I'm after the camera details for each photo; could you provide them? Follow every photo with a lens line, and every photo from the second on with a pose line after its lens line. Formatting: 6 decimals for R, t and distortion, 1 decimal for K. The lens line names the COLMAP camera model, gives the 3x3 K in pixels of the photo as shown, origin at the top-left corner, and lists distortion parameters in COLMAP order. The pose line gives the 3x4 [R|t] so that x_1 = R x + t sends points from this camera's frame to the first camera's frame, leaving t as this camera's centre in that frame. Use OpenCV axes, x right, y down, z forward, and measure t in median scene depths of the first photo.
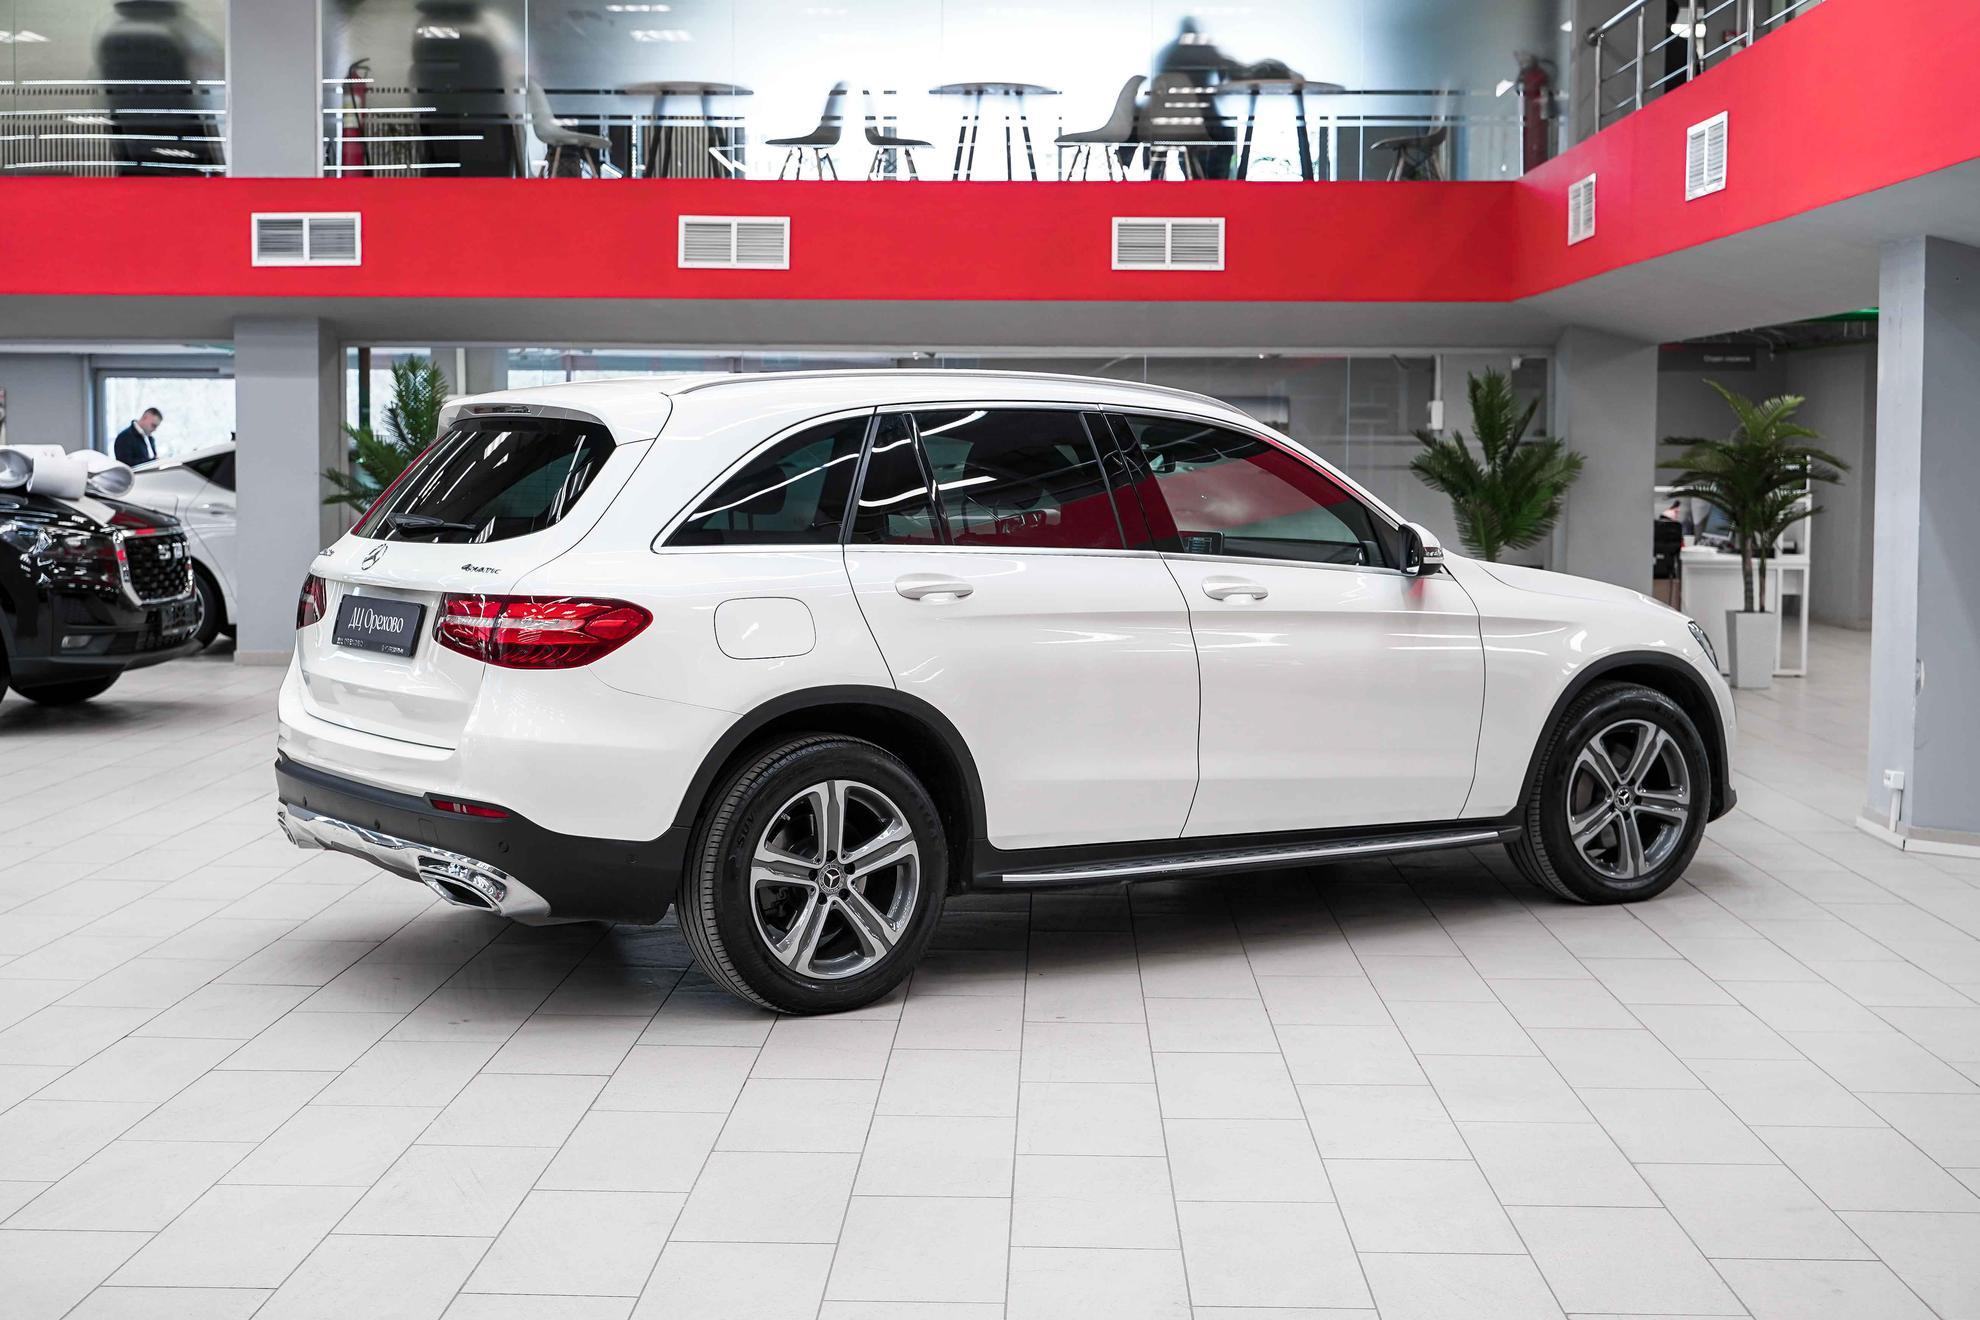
lens RADIAL K [[2409.2, 0, 979.3], [0, 2409.2, 625.9], [0, 0, 1]] dist [0.012506, 0.010659]
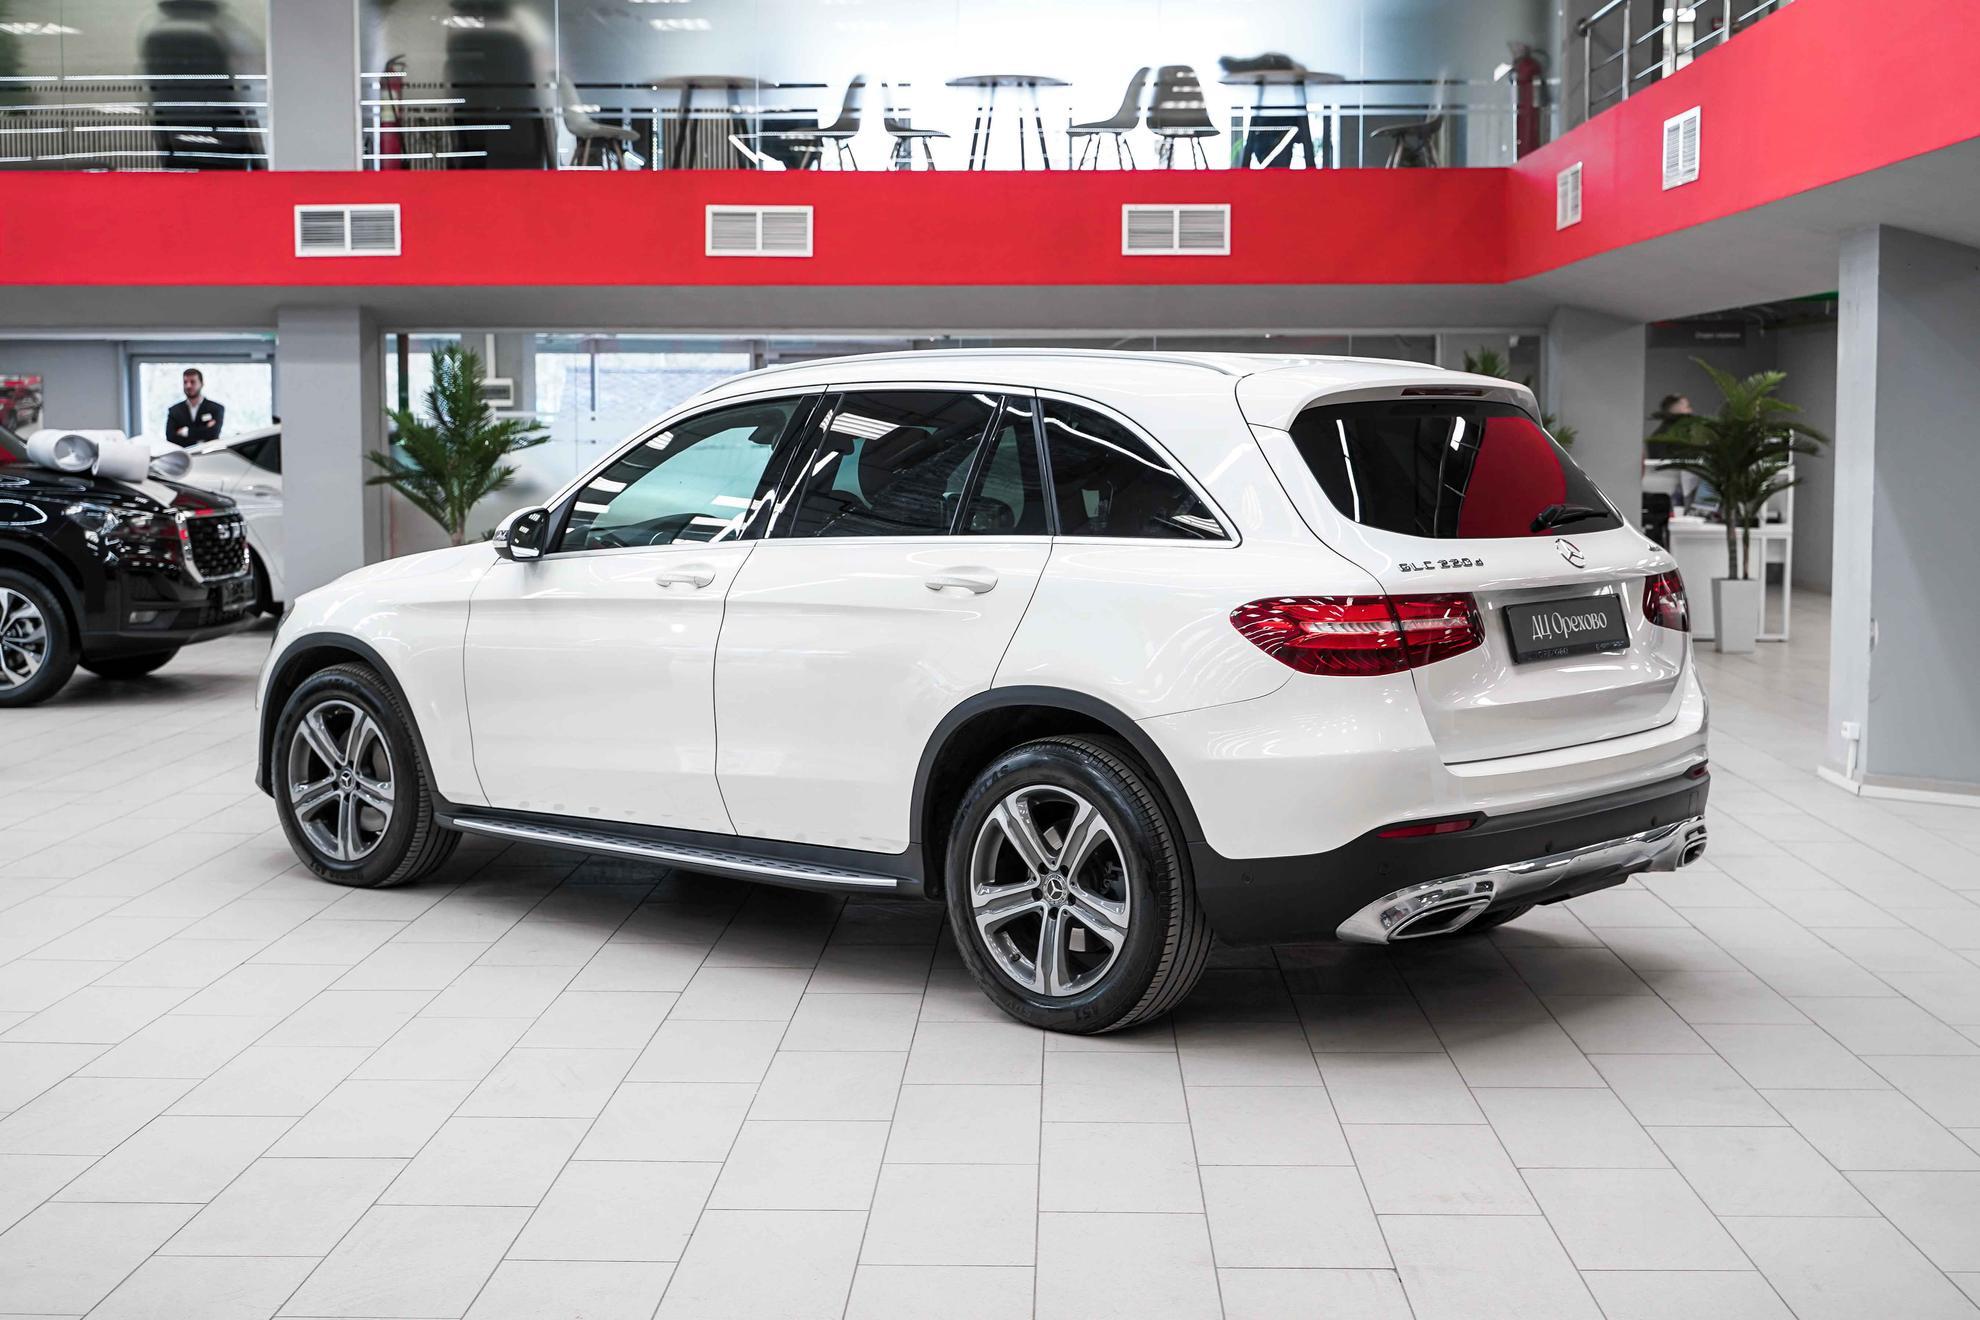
lens RADIAL K [[2449.9, 0, 990.0], [0, 2449.9, 660.0], [0, 0, 1]] dist [0.016178, 0.028235]
pose [[0.999977, -0.006692, 0.000962, -0.004235], [0.006669, 0.999736, 0.021991, 0.003586], [-0.001109, -0.021984, 0.999758, -0.062640]]
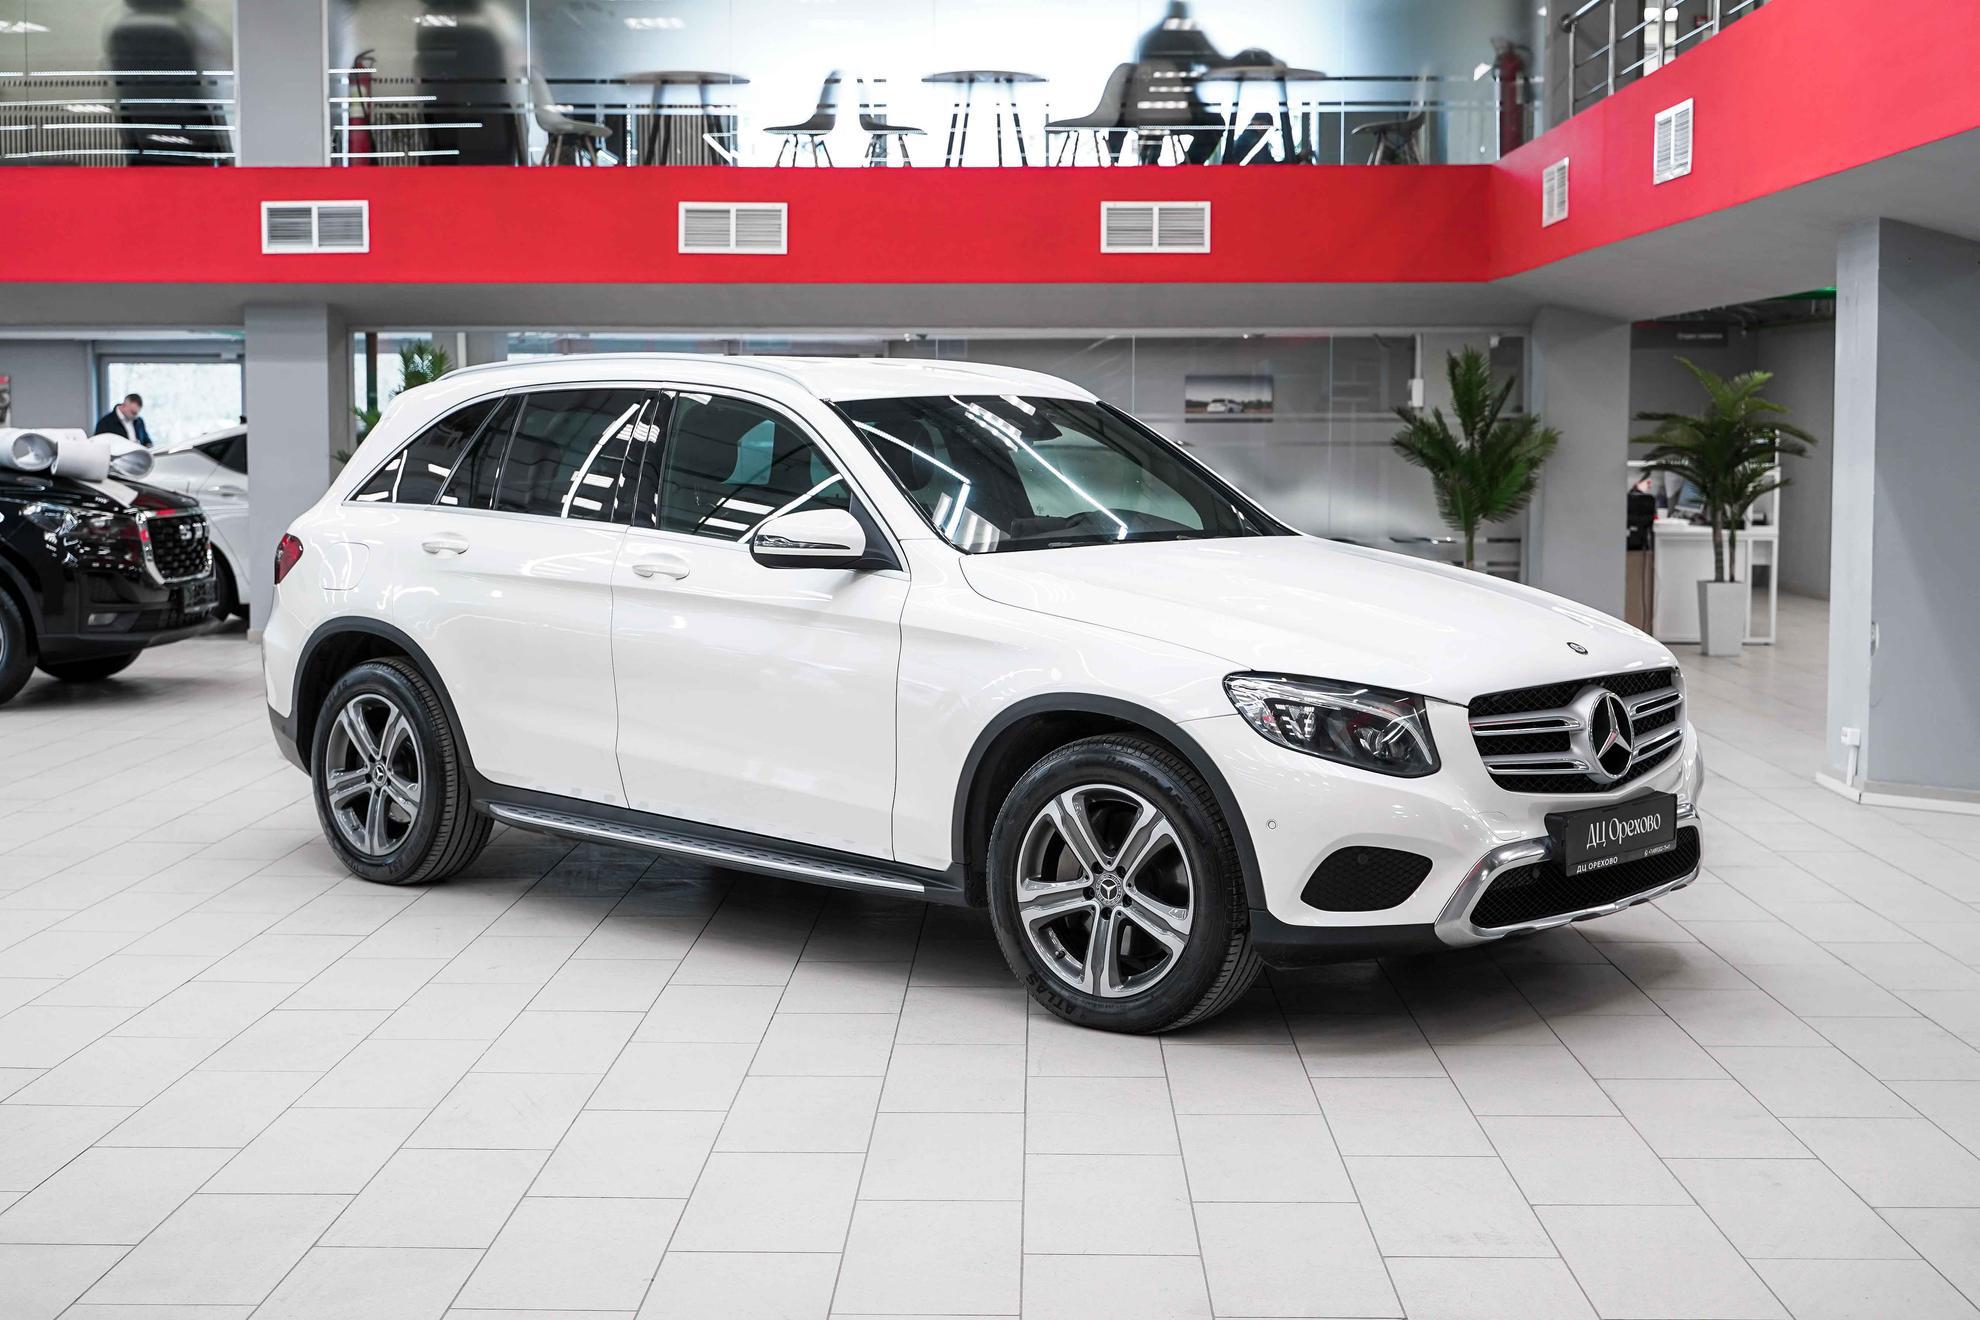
lens RADIAL K [[2421.7, 0, 978.4], [0, 2421.7, 641.0], [0, 0, 1]] dist [0.012320, 0.027013]
pose [[0.999956, -0.006300, 0.006948, -0.005312], [0.006207, 0.999891, 0.013361, 0.003665], [-0.007031, -0.013317, 0.999887, -0.035070]]
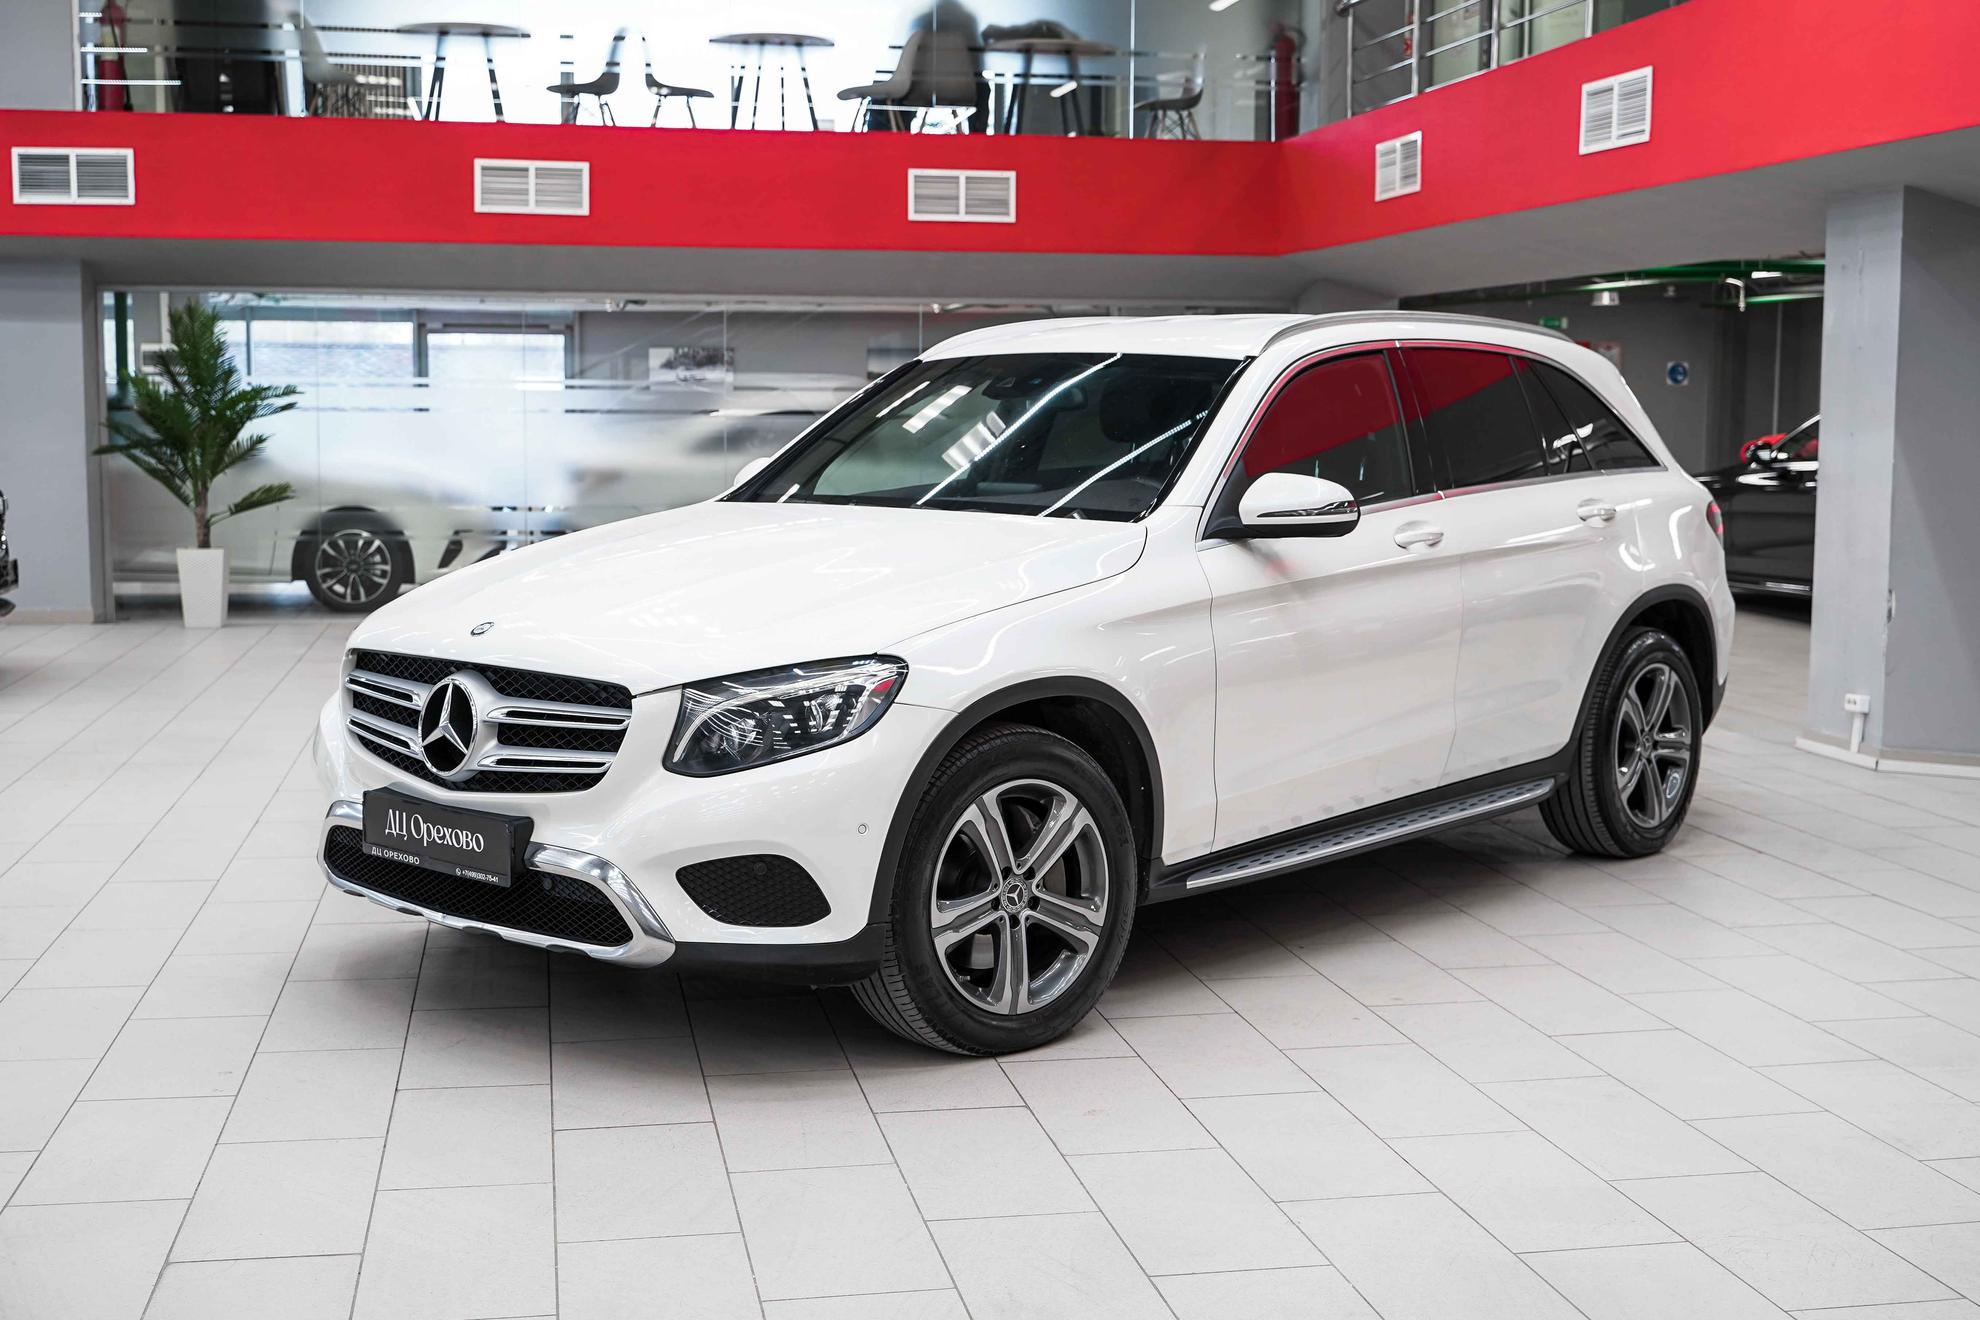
lens RADIAL K [[2104.2, 0, 764.3], [0, 2104.2, 665.8], [0, 0, 1]] dist [0.003875, 0.015765]
pose [[0.980646, -0.025535, 0.194119, -0.177750], [0.015857, 0.998560, 0.051248, -0.005298], [-0.195148, -0.047178, 0.979638, 0.121970]]
